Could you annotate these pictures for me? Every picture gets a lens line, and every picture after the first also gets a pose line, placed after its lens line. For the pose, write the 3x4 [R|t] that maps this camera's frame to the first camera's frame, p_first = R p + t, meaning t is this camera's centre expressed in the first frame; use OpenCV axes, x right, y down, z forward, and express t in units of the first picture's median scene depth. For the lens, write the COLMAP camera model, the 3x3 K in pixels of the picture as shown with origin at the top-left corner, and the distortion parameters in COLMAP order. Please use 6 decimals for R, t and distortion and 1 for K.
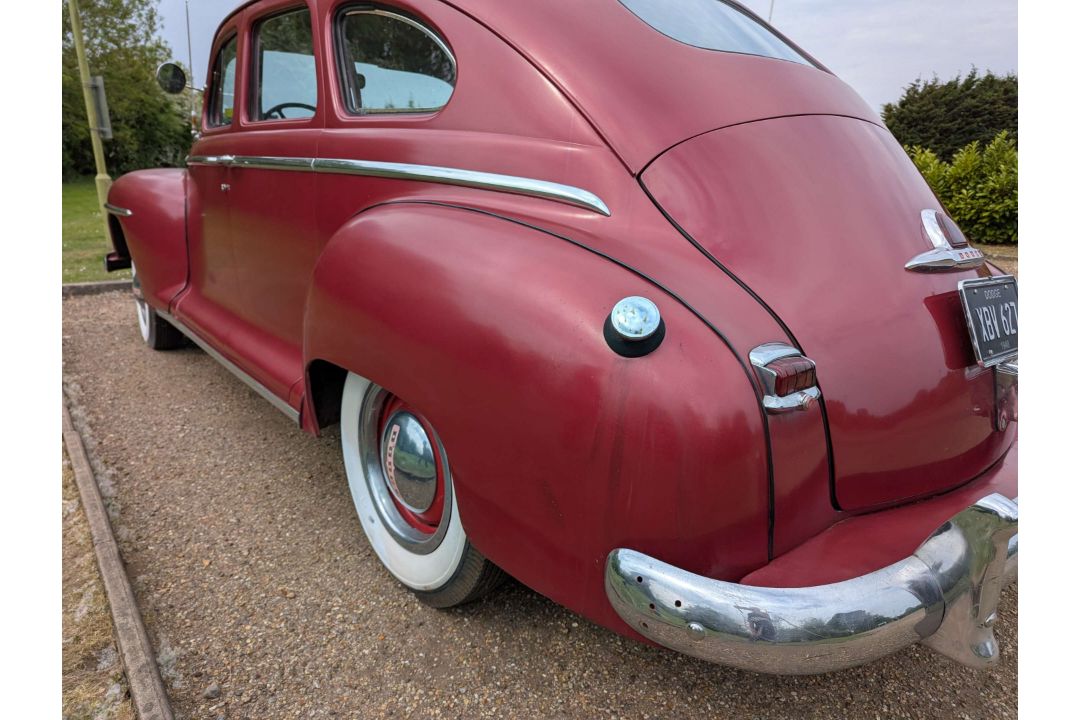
lens RADIAL K [[1371.1, 0, 540.0], [0, 1371.1, 360.0], [0, 0, 1]] dist [0.070475, 0.004816]
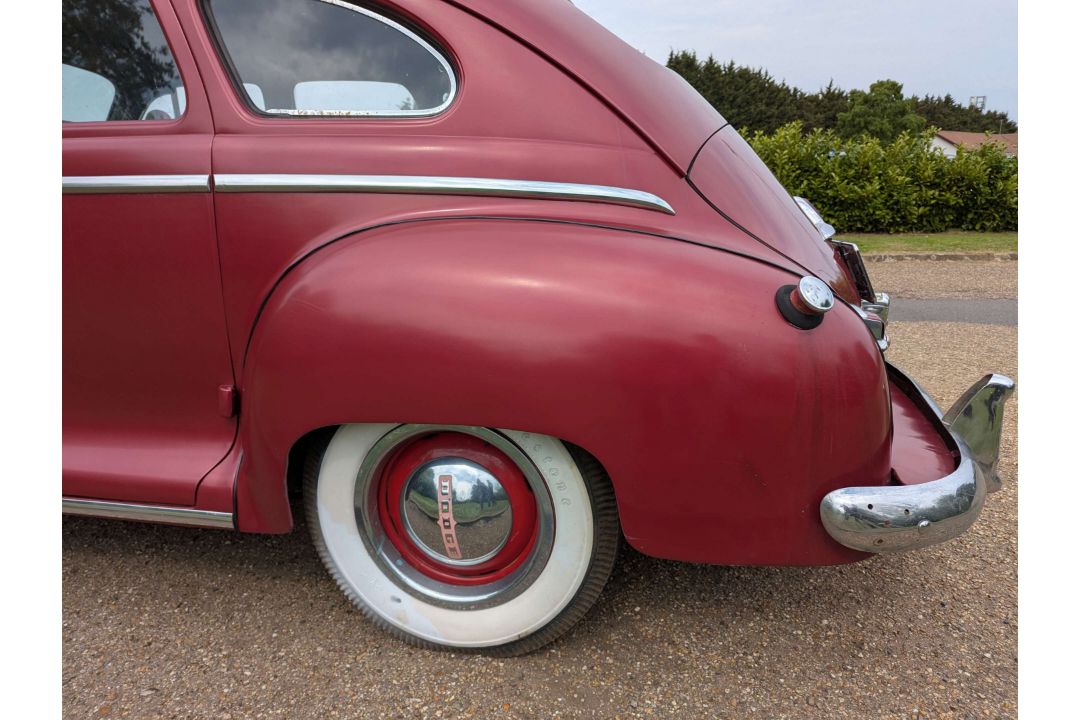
lens RADIAL K [[1371.1, 0, 540.0], [0, 1371.1, 360.0], [0, 0, 1]] dist [0.070475, 0.004816]
pose [[0.400723, -0.163505, 0.901492, -0.961175], [0.157084, 0.981638, 0.108216, -0.123428], [-0.902633, 0.098245, 0.419049, 0.642087]]
